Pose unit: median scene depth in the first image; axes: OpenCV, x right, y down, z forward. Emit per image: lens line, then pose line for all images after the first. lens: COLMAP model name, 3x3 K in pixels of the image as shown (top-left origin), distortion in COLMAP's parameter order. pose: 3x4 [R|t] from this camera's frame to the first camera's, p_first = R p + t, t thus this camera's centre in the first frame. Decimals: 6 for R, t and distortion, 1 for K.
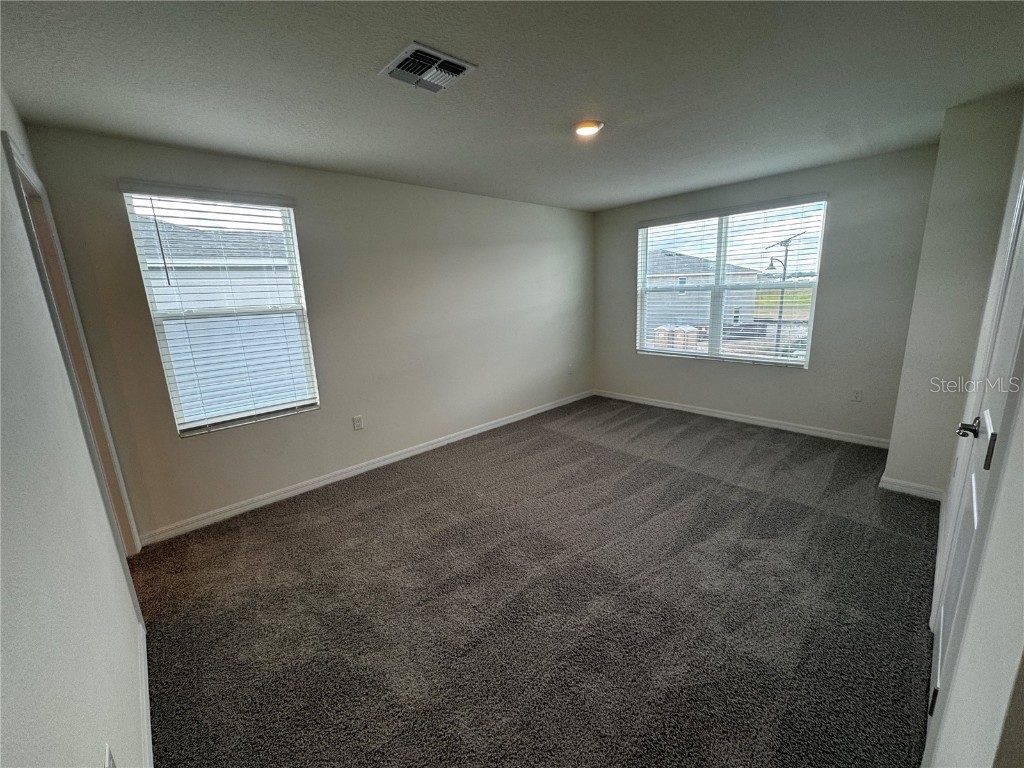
lens RADIAL K [[407.9, 0, 511.7], [0, 407.9, 382.8], [0, 0, 1]] dist [-0.003849, 0.000090]
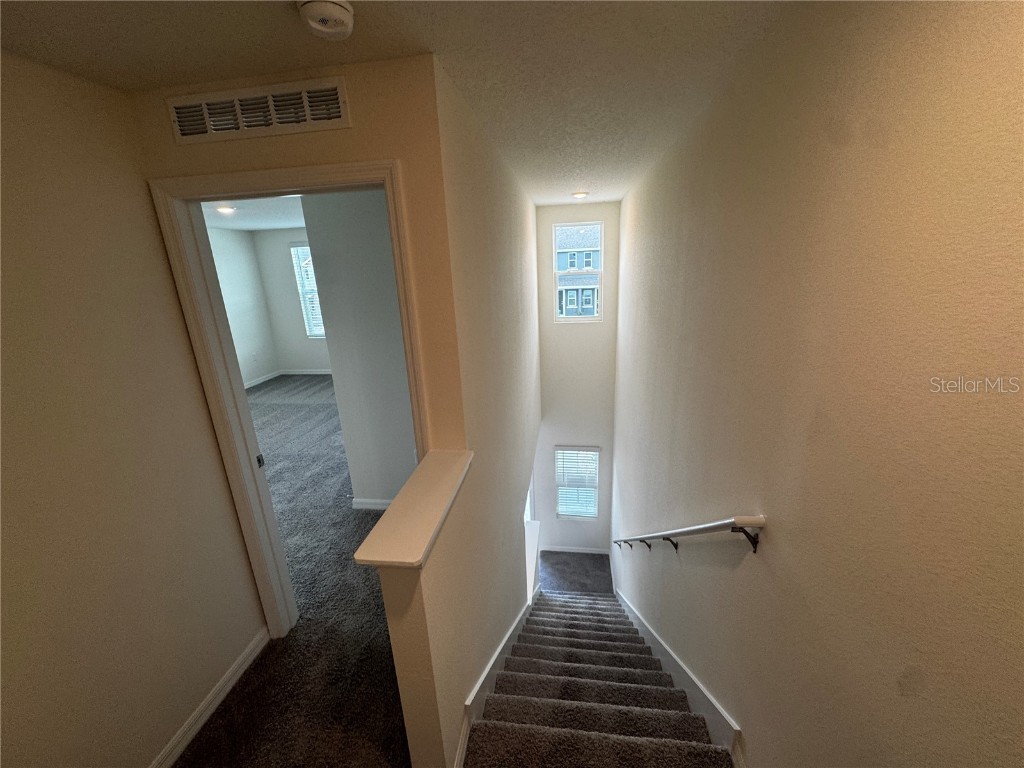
lens RADIAL K [[407.9, 0, 511.9], [0, 407.9, 380.9], [0, 0, 1]] dist [-0.003849, 0.000090]
pose [[0.772742, -0.168571, 0.611927, -0.027937], [0.146203, 0.985436, 0.086839, 0.057030], [-0.617653, 0.022361, 0.786133, -0.566828]]
